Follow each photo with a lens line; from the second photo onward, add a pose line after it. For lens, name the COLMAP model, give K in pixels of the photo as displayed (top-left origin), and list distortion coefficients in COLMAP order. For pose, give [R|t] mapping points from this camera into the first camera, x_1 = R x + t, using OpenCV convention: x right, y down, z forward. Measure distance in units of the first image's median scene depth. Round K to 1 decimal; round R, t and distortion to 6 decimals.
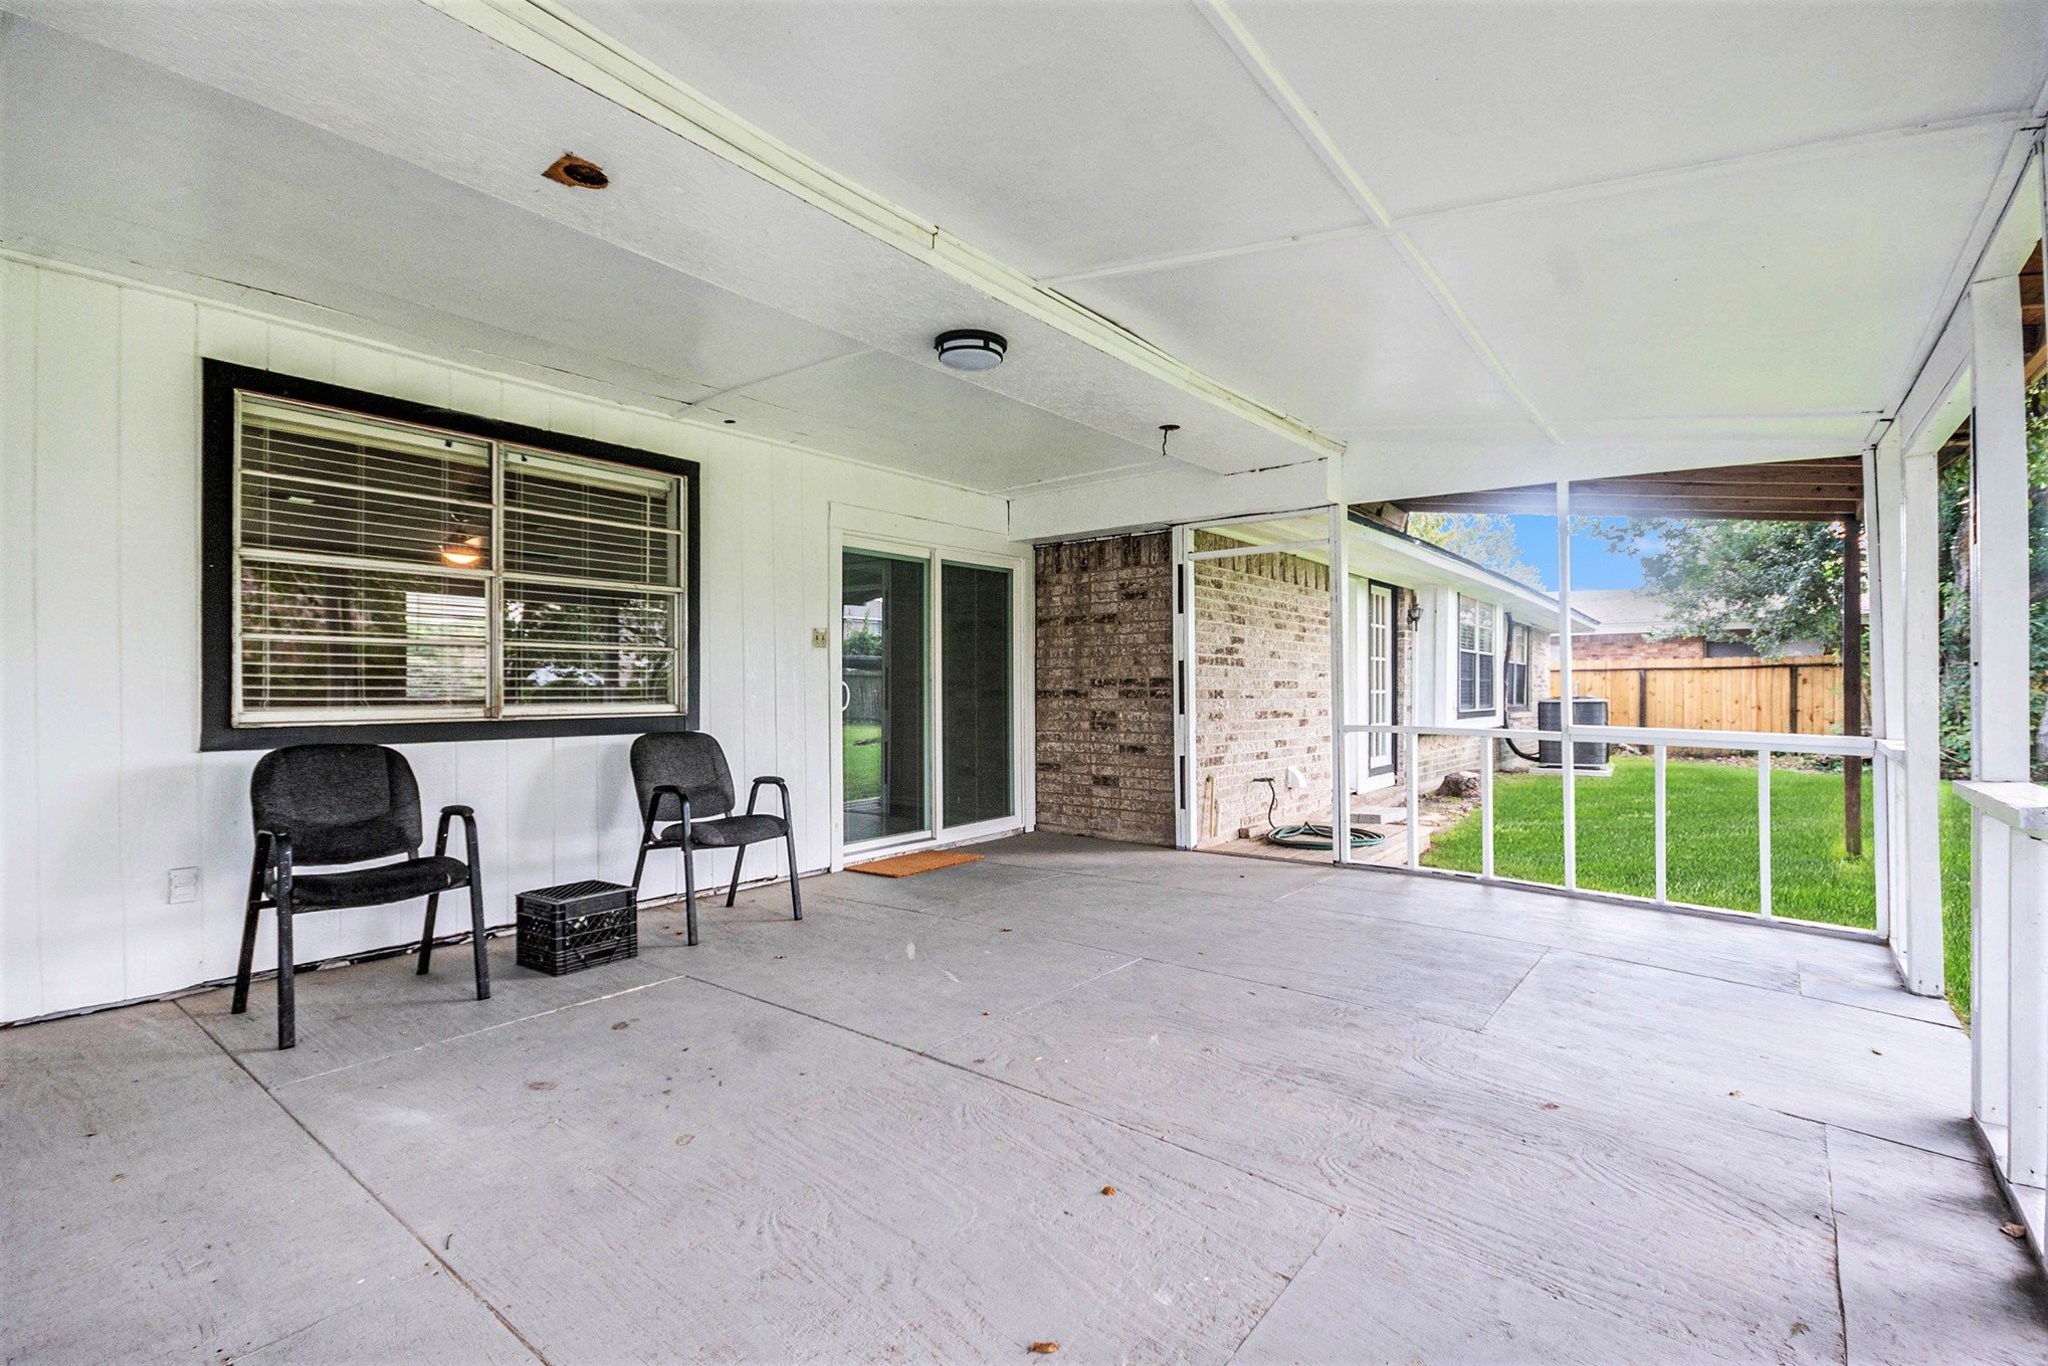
lens RADIAL K [[917.3, 0, 1024.0], [0, 917.3, 683.0], [0, 0, 1]] dist [0.000949, -0.000090]
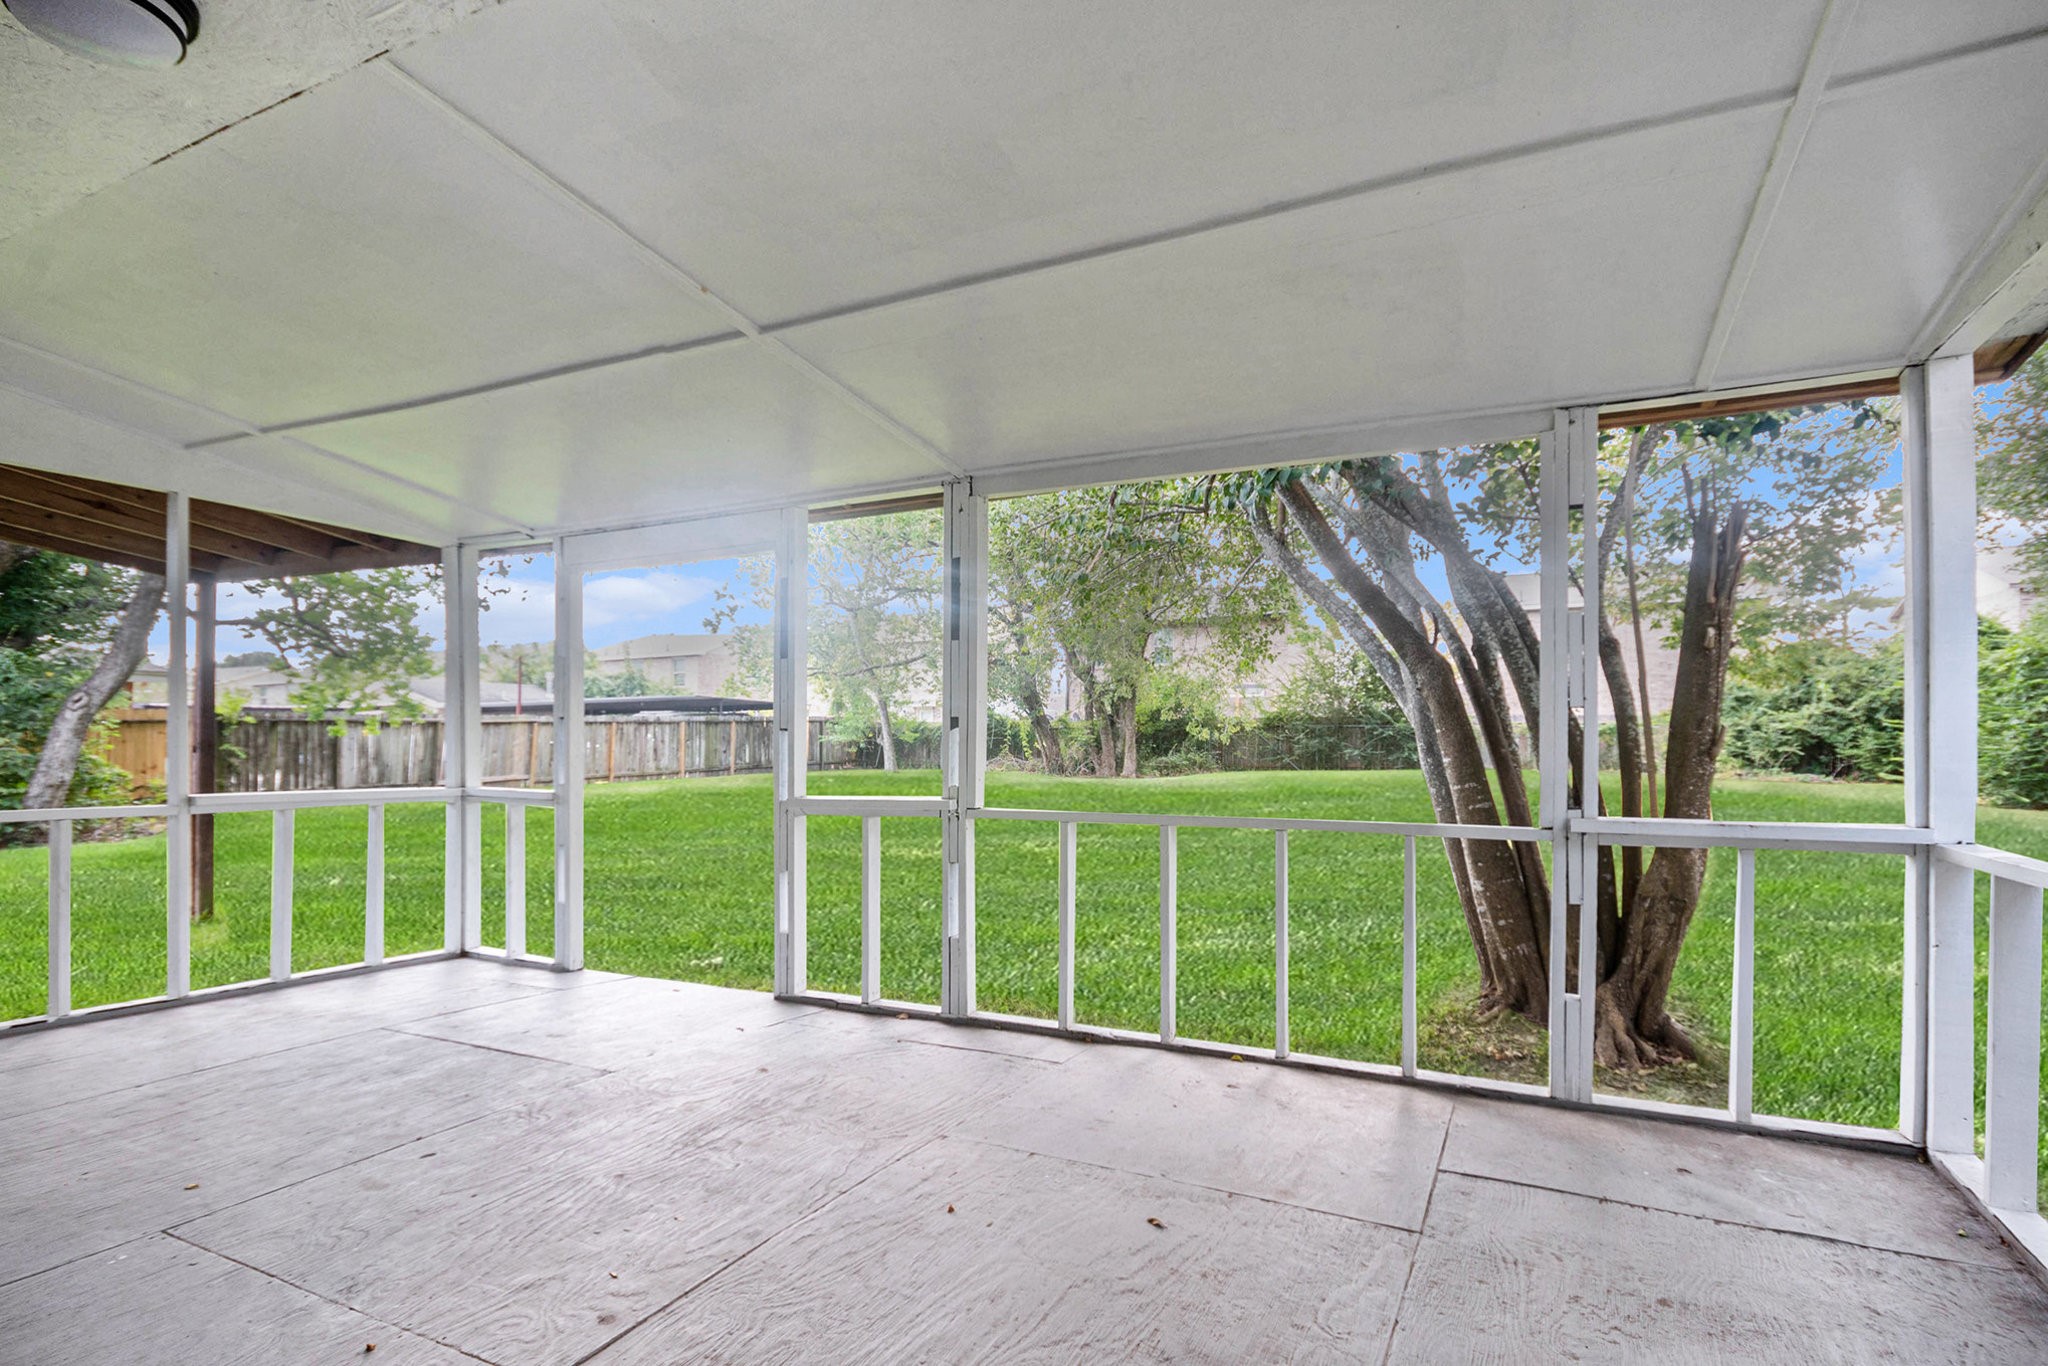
lens RADIAL K [[1029.2, 0, 1035.2], [0, 1029.2, 750.2], [0, 0, 1]] dist [0.001012, 0.000262]
pose [[-0.210341, -0.007649, 0.977598, -0.837184], [0.001749, 0.999965, 0.008201, 0.010054], [-0.977626, 0.003434, -0.210321, 0.883431]]
